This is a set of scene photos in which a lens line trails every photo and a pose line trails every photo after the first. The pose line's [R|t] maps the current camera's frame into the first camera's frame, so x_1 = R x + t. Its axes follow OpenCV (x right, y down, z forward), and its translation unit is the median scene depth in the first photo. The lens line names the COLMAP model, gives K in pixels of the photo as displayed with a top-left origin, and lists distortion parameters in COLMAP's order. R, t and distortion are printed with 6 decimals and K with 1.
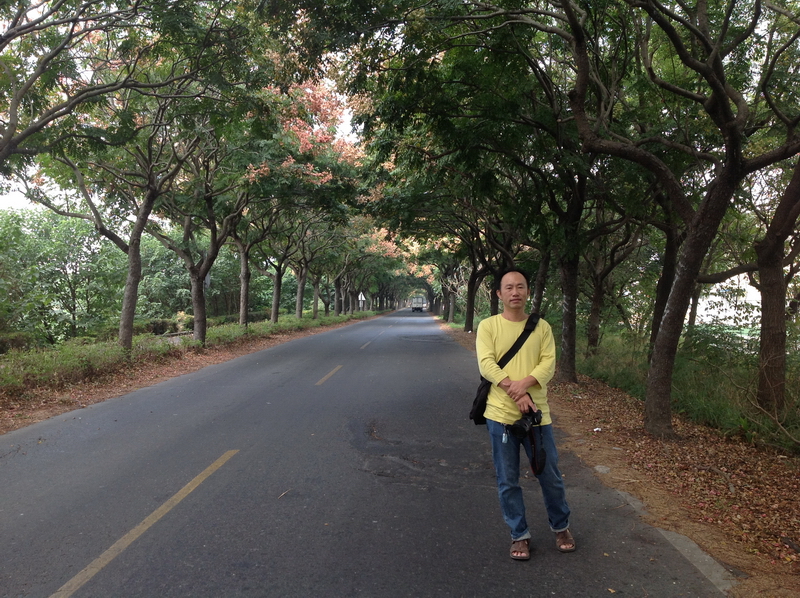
lens RADIAL K [[806.8, 0, 400.0], [0, 806.8, 299.0], [0, 0, 1]] dist [0.177579, -0.436110]
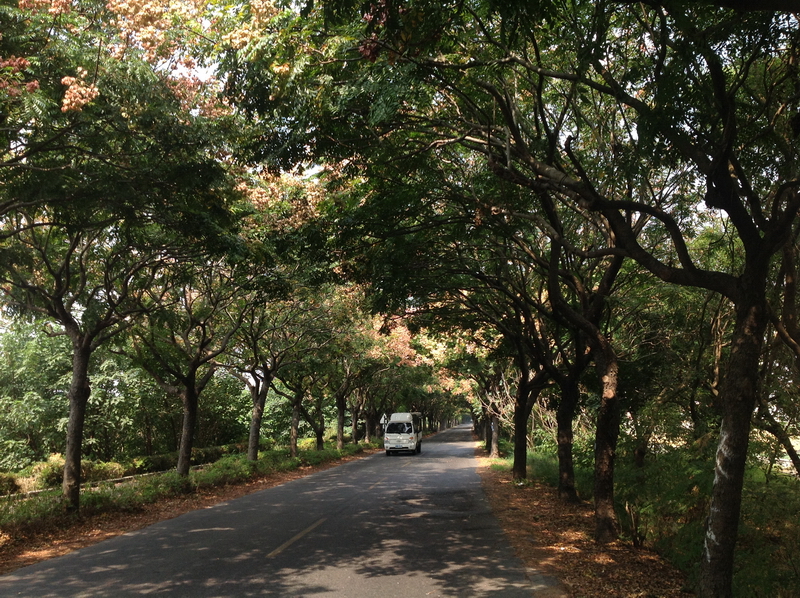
lens RADIAL K [[800.0, 0, 400.2], [0, 800.0, 317.5], [0, 0, 1]] dist [0.197555, -0.505421]
pose [[0.998146, -0.018191, -0.058090, 0.022162], [0.010799, 0.992082, -0.125126, -0.004173], [0.059906, 0.124267, 0.990439, 0.246179]]
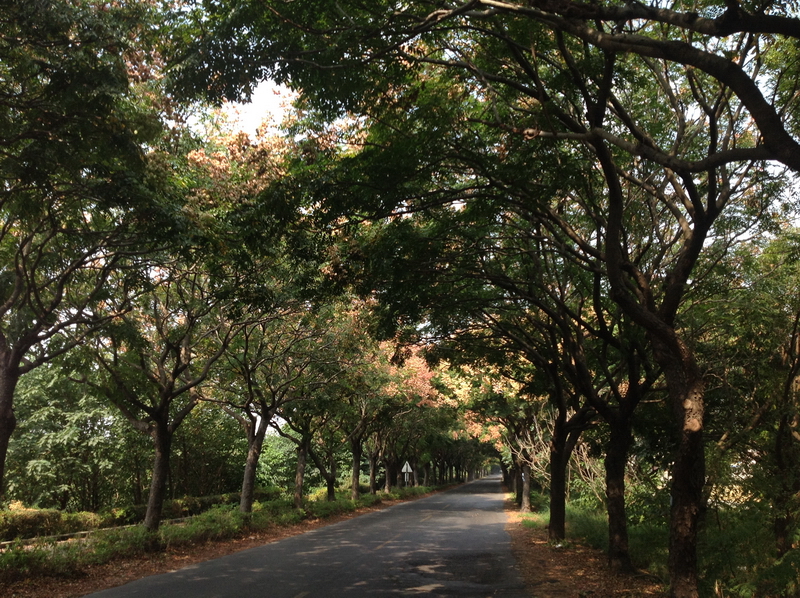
lens RADIAL K [[806.8, 0, 400.0], [0, 806.8, 299.0], [0, 0, 1]] dist [0.177579, -0.436110]
pose [[0.995668, -0.019249, -0.090970, 0.024312], [0.000268, 0.978927, -0.204212, -0.002553], [0.092983, 0.203303, 0.974691, 0.296043]]
